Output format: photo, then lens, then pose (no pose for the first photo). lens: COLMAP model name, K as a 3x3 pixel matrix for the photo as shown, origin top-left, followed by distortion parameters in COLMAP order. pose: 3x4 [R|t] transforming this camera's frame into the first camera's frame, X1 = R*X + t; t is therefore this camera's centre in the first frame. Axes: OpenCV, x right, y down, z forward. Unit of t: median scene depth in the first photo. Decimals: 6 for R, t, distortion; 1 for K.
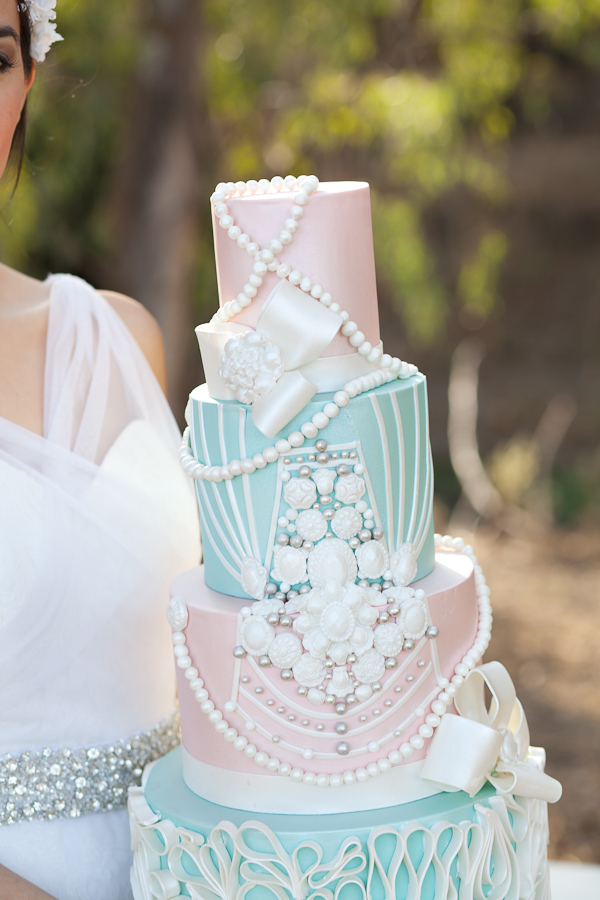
lens RADIAL K [[2315.1, 0, 303.1], [0, 2315.1, 444.3], [0, 0, 1]] dist [0.043894, 0.000000]
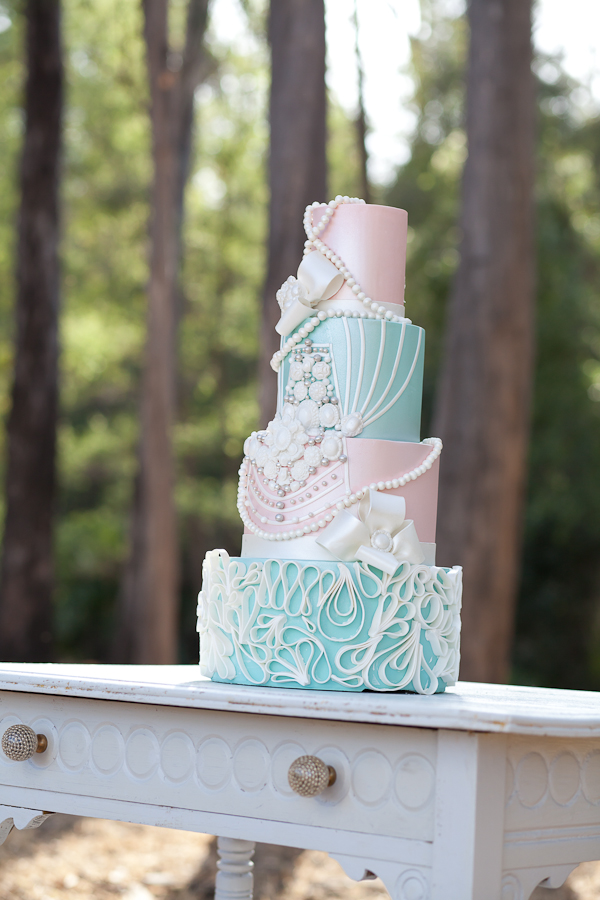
lens RADIAL K [[2315.1, 0, 300.6], [0, 2315.1, 446.0], [0, 0, 1]] dist [0.043894, 0.000000]
pose [[0.749089, 0.066968, -0.659076, 1.115795], [-0.217042, 0.964777, -0.148654, 0.323733], [0.625906, 0.254402, 0.737238, -0.228057]]
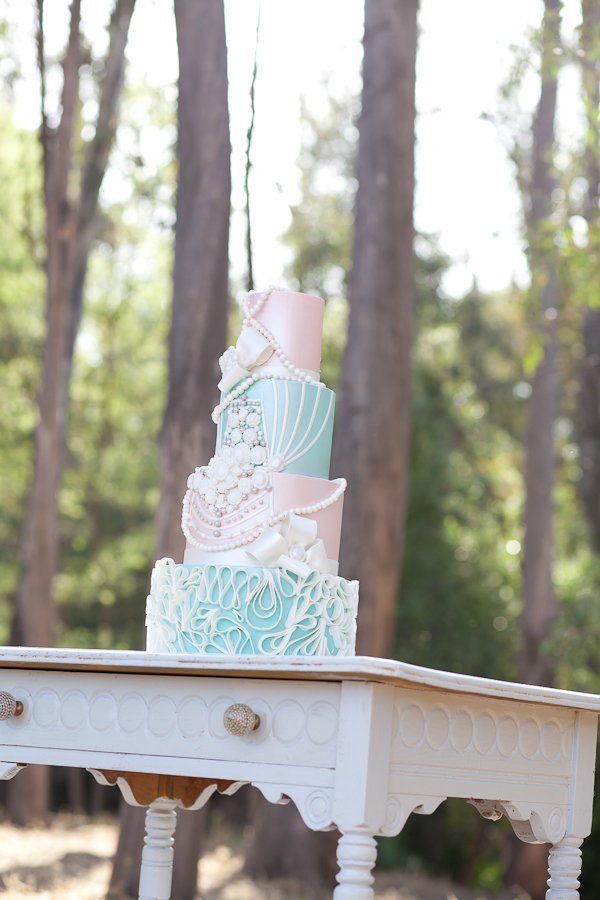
lens RADIAL K [[2315.1, 0, 299.2], [0, 2315.1, 448.9], [0, 0, 1]] dist [0.043894, 0.000000]
pose [[0.783465, 0.048244, -0.619560, 1.363269], [-0.241790, 0.942088, -0.232397, 0.524950], [0.572468, 0.331878, 0.749758, -0.550141]]
